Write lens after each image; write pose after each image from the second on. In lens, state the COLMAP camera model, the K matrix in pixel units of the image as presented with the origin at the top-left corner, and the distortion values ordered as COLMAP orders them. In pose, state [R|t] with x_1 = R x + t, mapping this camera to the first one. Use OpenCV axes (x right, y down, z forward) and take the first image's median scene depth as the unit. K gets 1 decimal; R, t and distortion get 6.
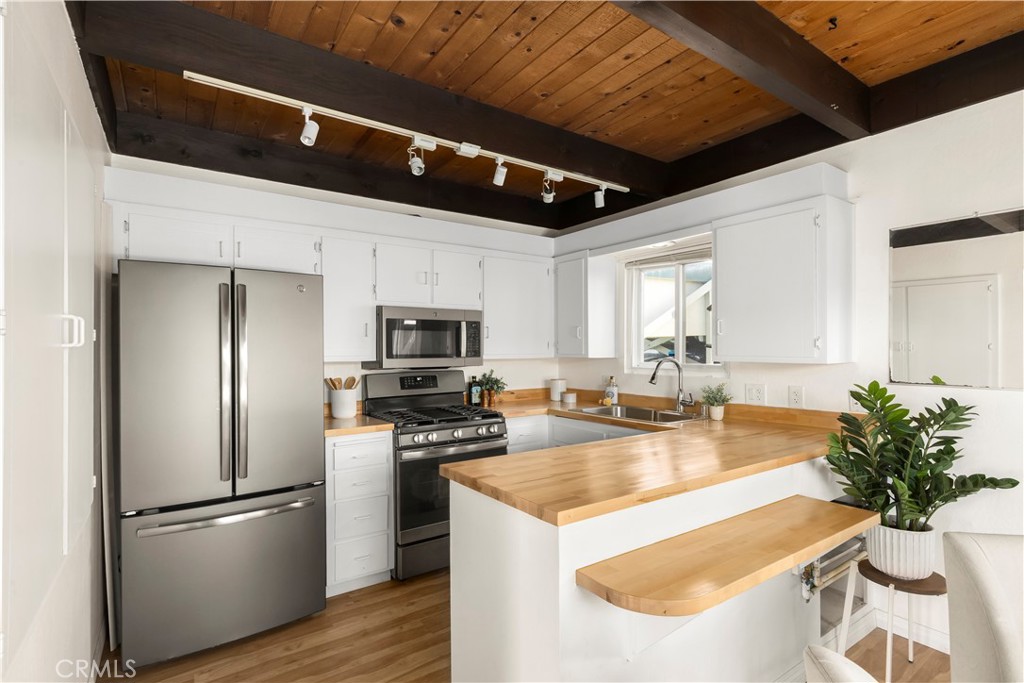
lens RADIAL K [[491.7, 0, 512.0], [0, 491.7, 341.5], [0, 0, 1]] dist [0.001039, 0.000008]
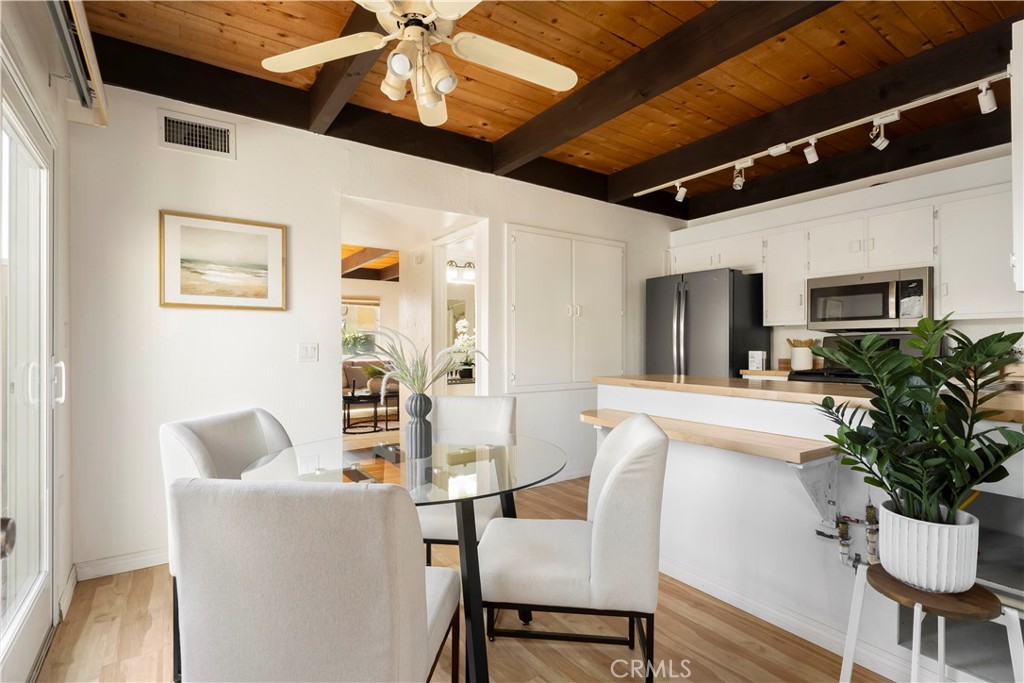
lens RADIAL K [[491.7, 0, 512.0], [0, 491.7, 341.5], [0, 0, 1]] dist [0.001039, 0.000008]
pose [[-0.006965, -0.002425, -0.999973, 0.968671], [0.015633, 0.999875, -0.002534, 0.075271], [0.999854, -0.015650, -0.006926, 0.269856]]
